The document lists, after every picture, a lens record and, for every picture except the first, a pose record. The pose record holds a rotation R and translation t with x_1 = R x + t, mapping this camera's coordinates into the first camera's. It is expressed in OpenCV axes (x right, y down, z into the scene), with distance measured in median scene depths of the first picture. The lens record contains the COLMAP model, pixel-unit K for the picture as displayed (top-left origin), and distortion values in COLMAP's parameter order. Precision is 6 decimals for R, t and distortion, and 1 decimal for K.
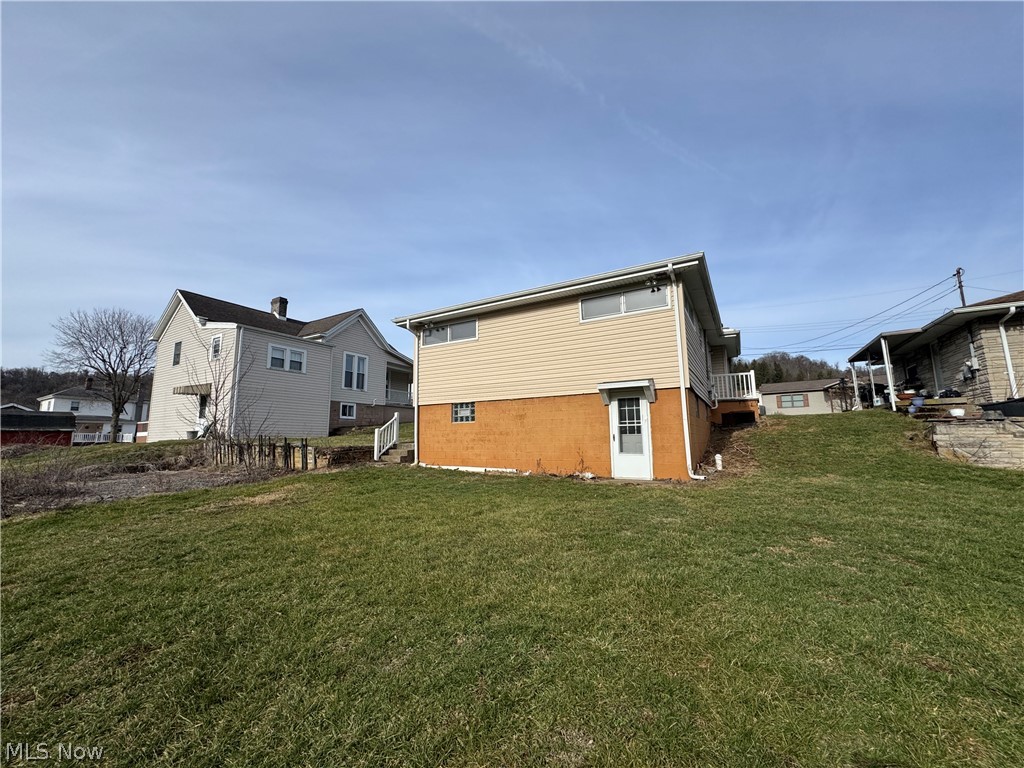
lens RADIAL K [[408.0, 0, 511.3], [0, 408.0, 383.5], [0, 0, 1]] dist [-0.003663, 0.000053]
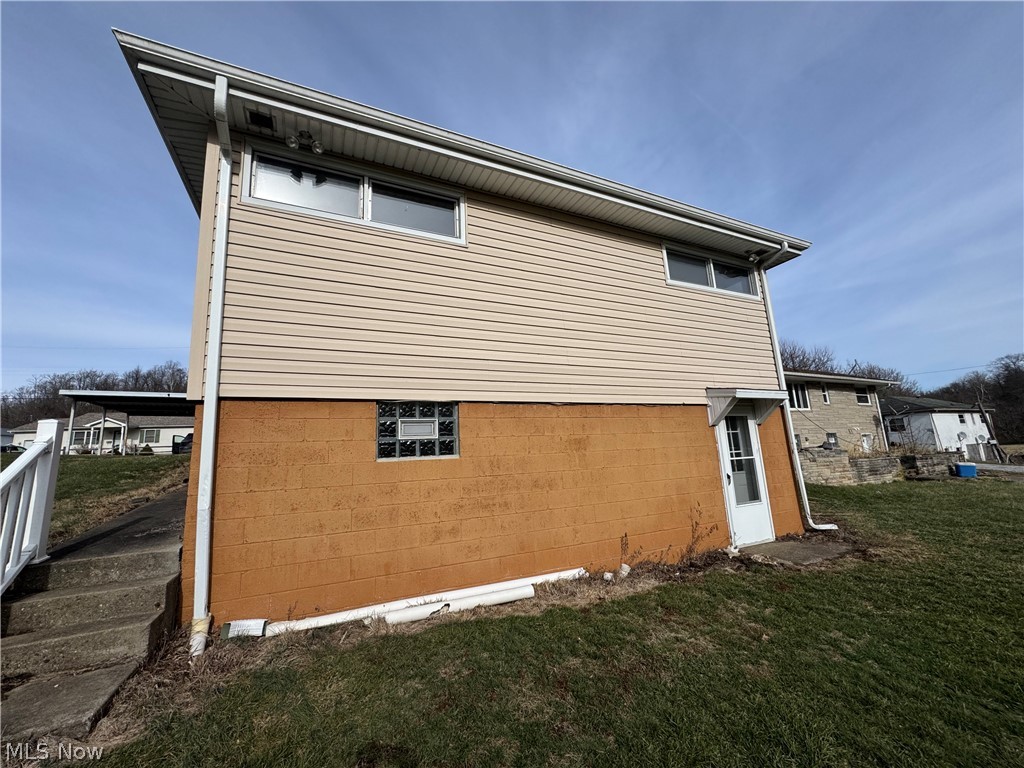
lens RADIAL K [[408.0, 0, 515.5], [0, 408.0, 384.9], [0, 0, 1]] dist [-0.003663, 0.000053]
pose [[0.563788, 0.127730, 0.815983, -0.354846], [-0.070312, 0.991805, -0.106671, 0.063315], [-0.822921, 0.002767, 0.568149, 0.724829]]
